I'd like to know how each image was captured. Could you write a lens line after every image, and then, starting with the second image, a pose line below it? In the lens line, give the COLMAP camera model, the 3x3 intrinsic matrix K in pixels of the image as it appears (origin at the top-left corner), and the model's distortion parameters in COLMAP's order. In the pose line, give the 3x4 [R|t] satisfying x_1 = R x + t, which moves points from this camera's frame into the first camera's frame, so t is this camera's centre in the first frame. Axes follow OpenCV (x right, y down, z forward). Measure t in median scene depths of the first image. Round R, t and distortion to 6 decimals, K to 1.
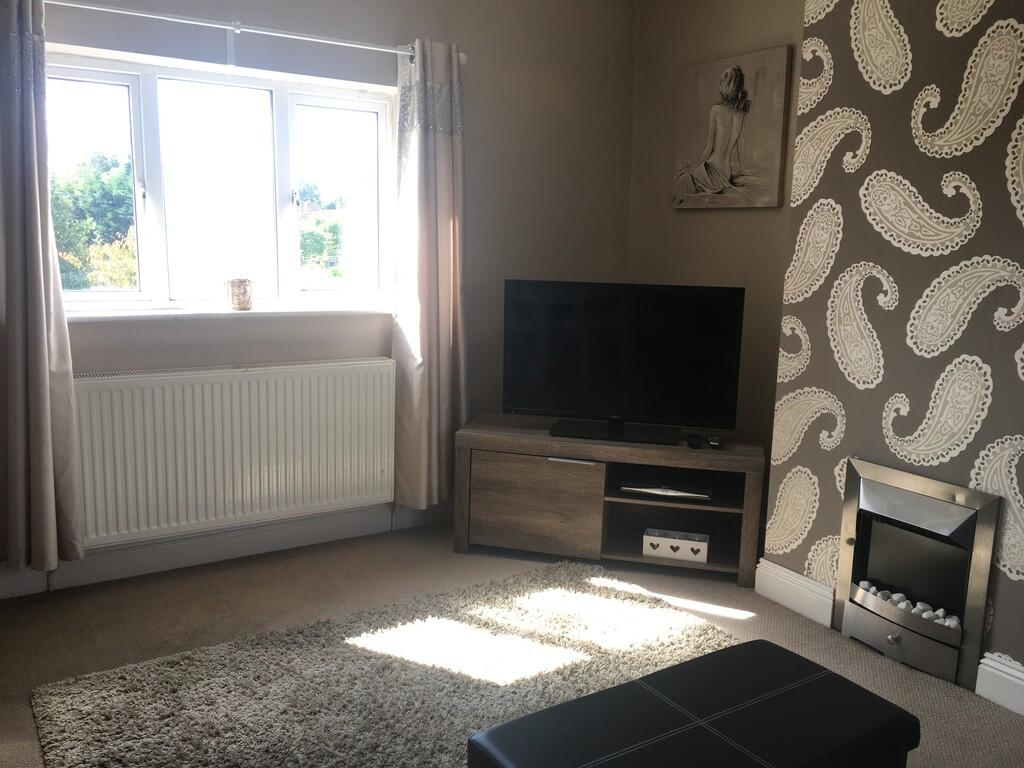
lens RADIAL K [[890.7, 0, 512.0], [0, 890.7, 384.0], [0, 0, 1]] dist [0.122837, -0.157467]
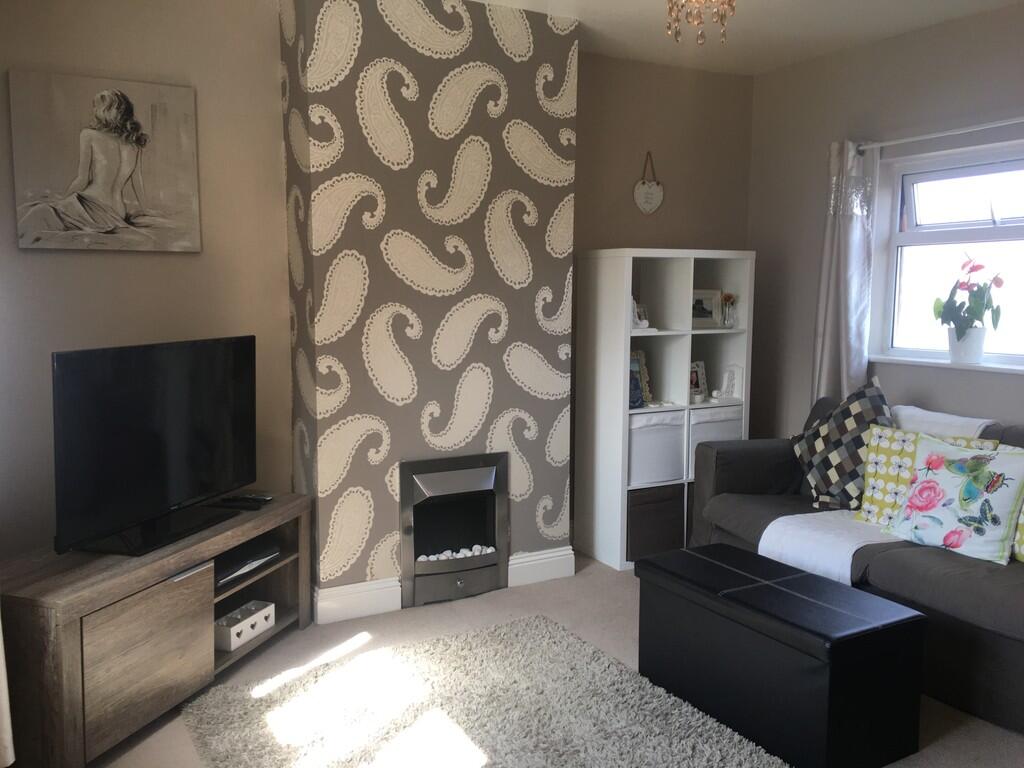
lens RADIAL K [[890.7, 0, 512.0], [0, 890.7, 384.0], [0, 0, 1]] dist [0.122837, -0.157467]
pose [[0.047317, -0.132587, 0.990041, -0.774073], [0.170768, 0.977634, 0.122764, -0.140223], [-0.984174, 0.163258, 0.068900, 0.732455]]
